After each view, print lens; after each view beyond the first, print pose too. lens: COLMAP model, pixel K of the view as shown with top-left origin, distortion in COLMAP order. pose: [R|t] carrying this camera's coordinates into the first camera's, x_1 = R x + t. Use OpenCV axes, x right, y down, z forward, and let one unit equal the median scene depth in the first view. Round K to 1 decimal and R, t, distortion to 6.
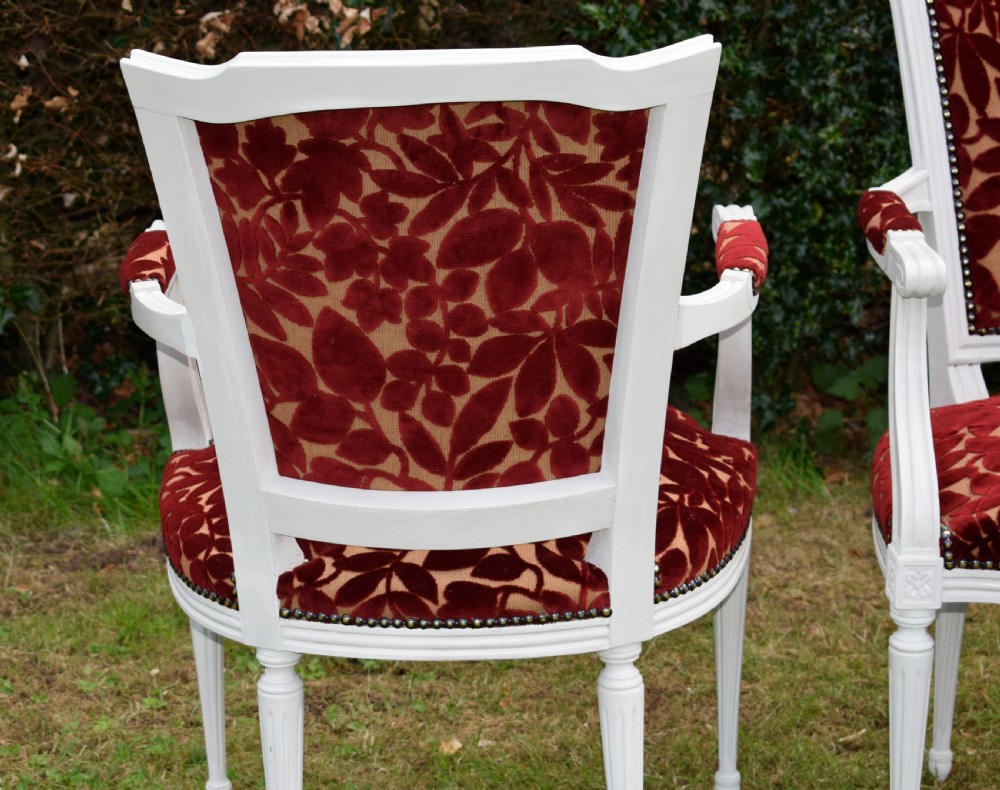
lens RADIAL K [[2822.9, 0, 419.1], [0, 2822.9, 396.5], [0, 0, 1]] dist [-0.074674, 0.934799]
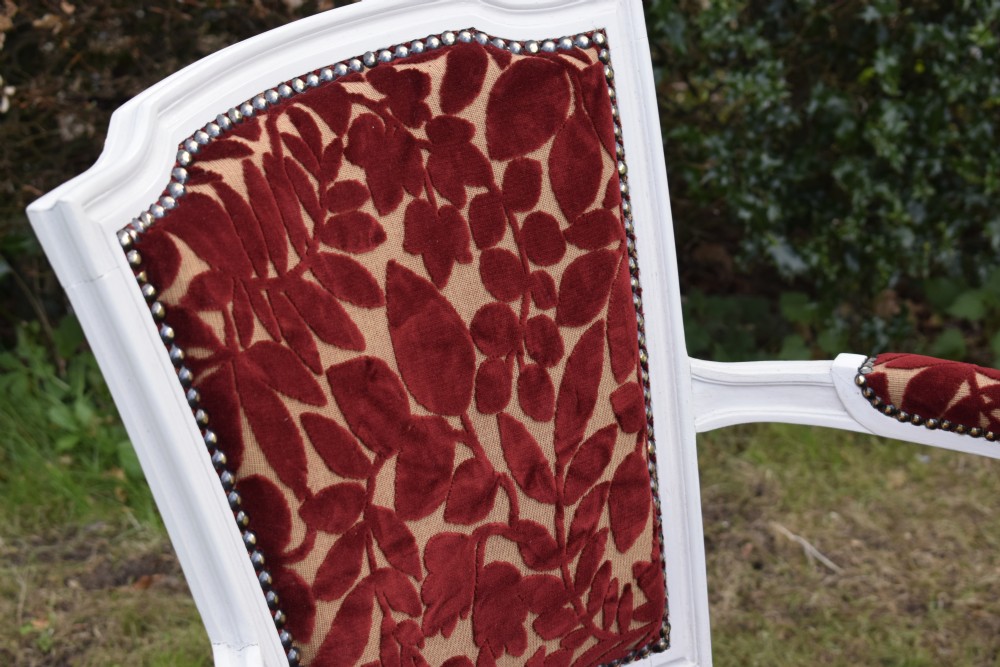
lens RADIAL K [[2275.8, 0, 502.0], [0, 2275.8, 337.2], [0, 0, 1]] dist [-0.037664, 0.156731]
pose [[0.607210, -0.329756, 0.722881, -0.058001], [0.258680, 0.942287, 0.212555, -0.201640], [-0.751253, 0.057929, 0.657467, 0.709516]]
